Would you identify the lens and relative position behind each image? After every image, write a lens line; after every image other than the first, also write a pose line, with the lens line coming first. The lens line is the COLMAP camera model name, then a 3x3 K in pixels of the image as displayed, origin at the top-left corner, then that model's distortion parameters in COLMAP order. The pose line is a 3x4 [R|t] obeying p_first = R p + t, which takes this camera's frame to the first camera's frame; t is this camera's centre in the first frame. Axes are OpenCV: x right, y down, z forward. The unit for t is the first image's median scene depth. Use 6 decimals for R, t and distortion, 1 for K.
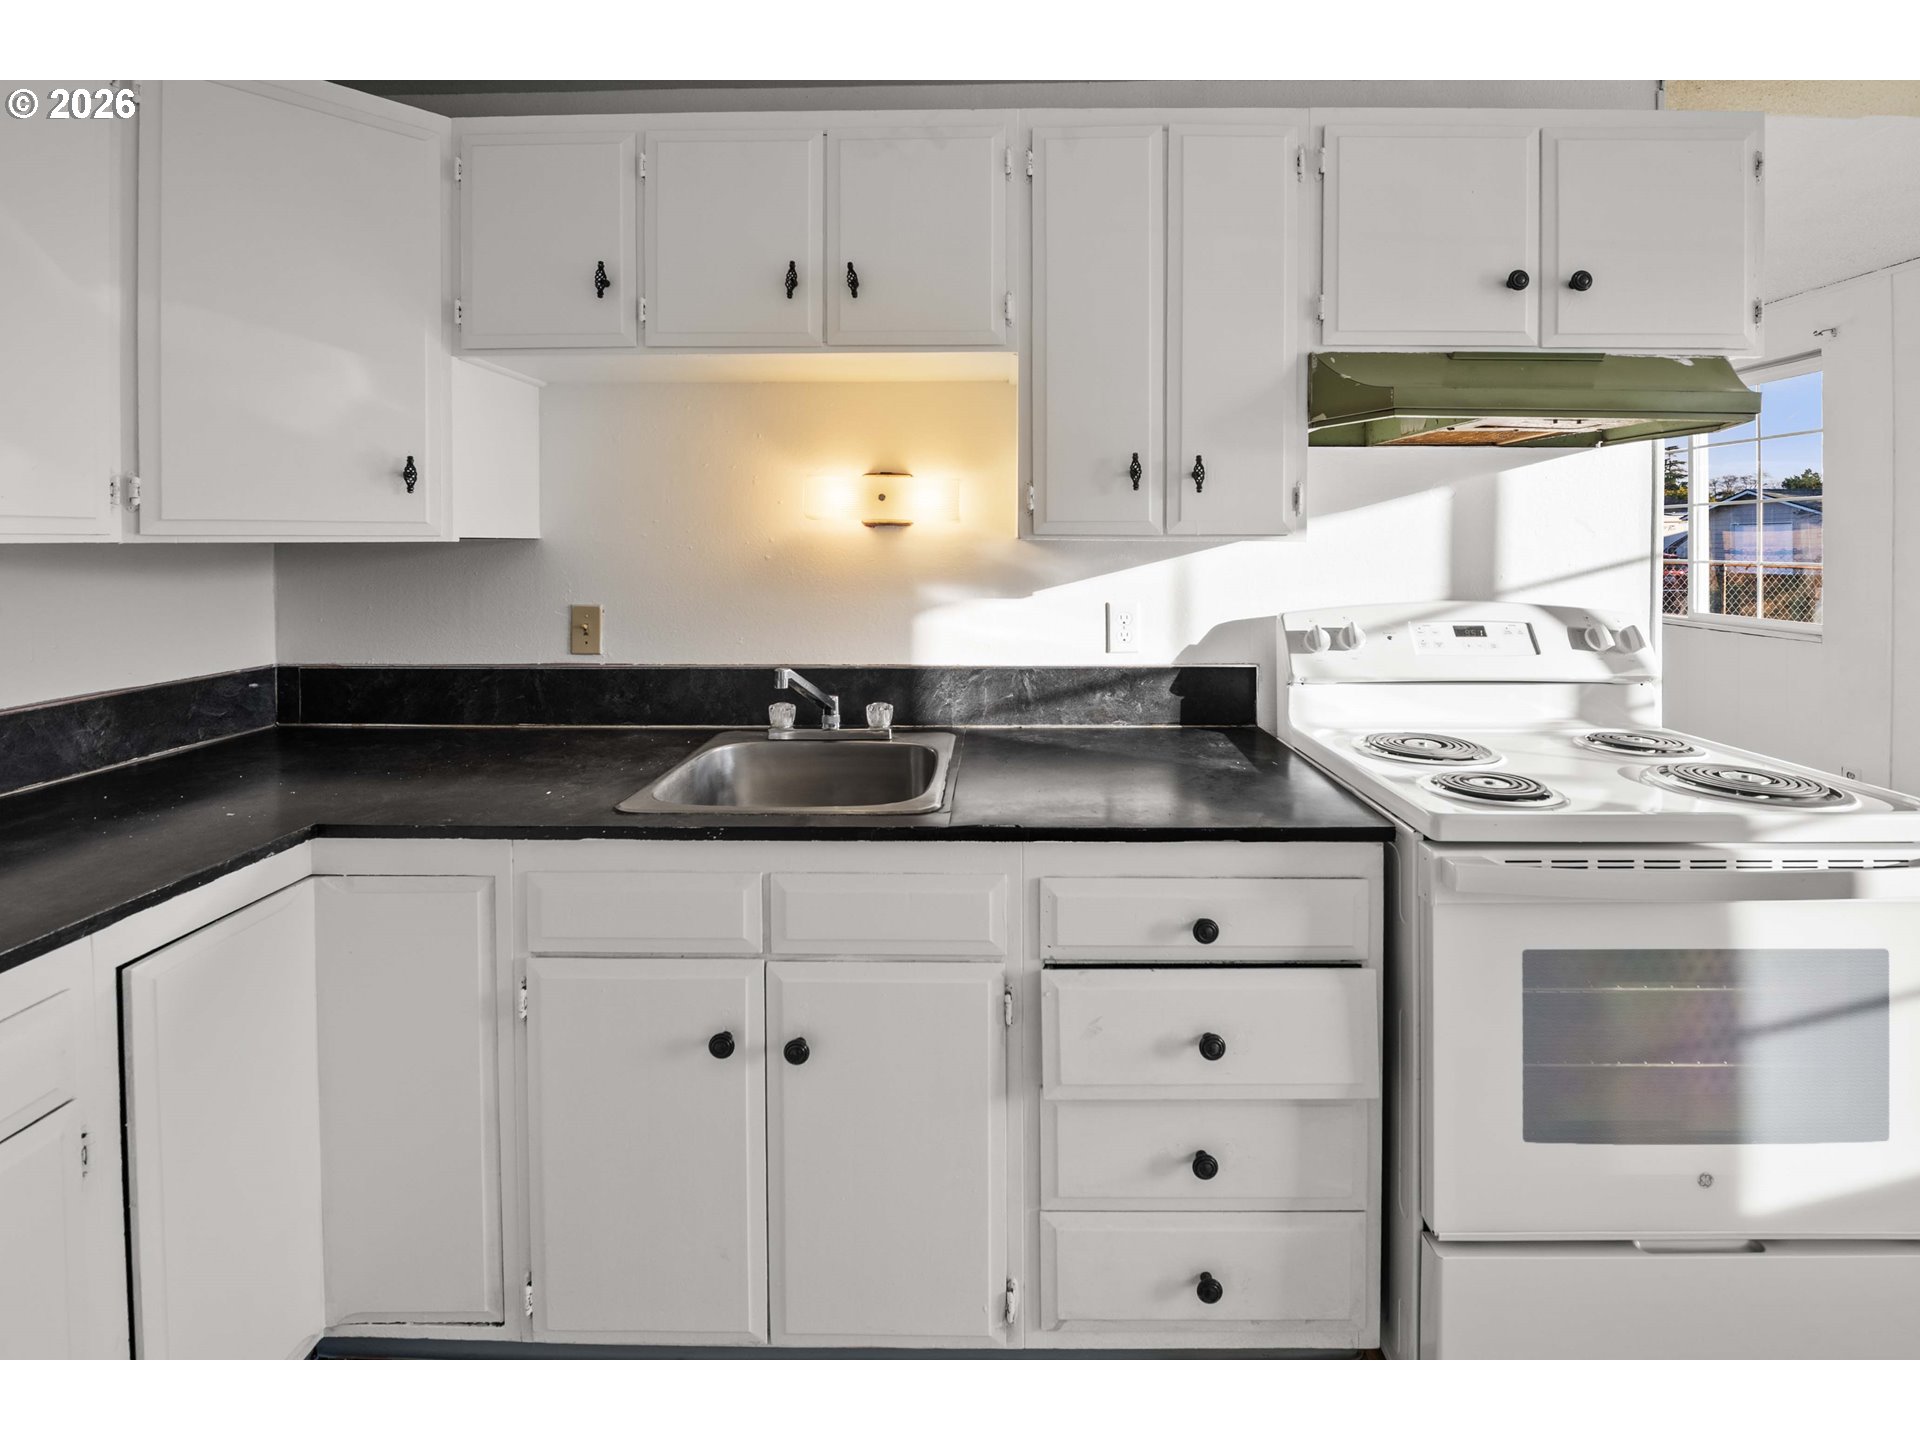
lens RADIAL K [[806.9, 0, 887.0], [0, 806.9, 629.8], [0, 0, 1]] dist [-0.002435, -0.000549]
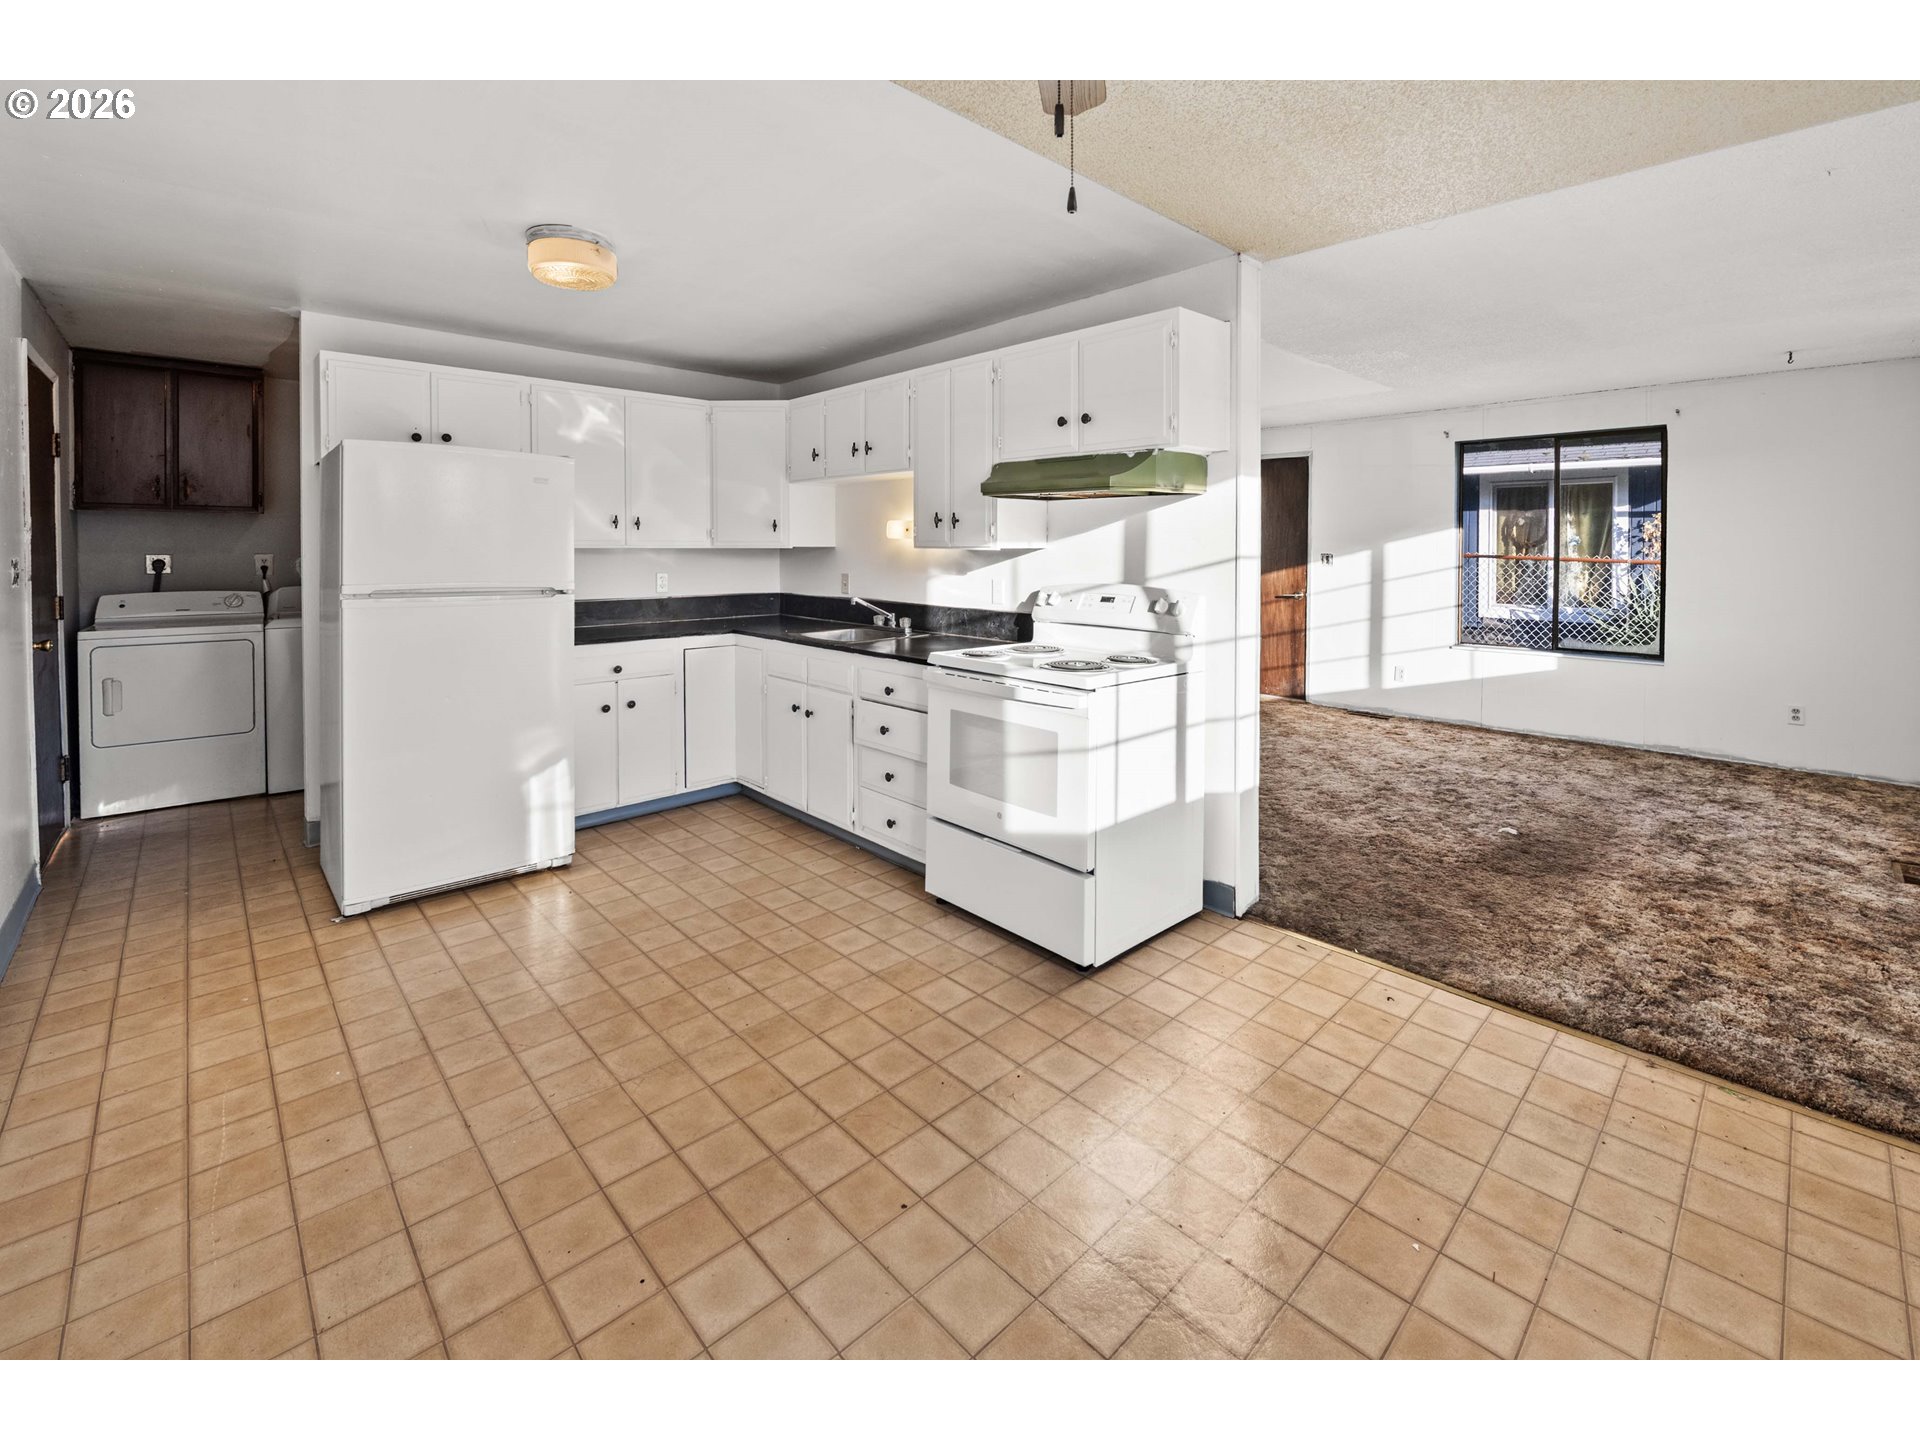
lens RADIAL K [[806.9, 0, 966.3], [0, 806.9, 712.2], [0, 0, 1]] dist [-0.002435, -0.000549]
pose [[0.691962, 0.148037, -0.706592, 1.860054], [-0.083819, 0.988605, 0.125038, 0.054323], [0.717051, -0.027296, 0.696486, -0.539251]]
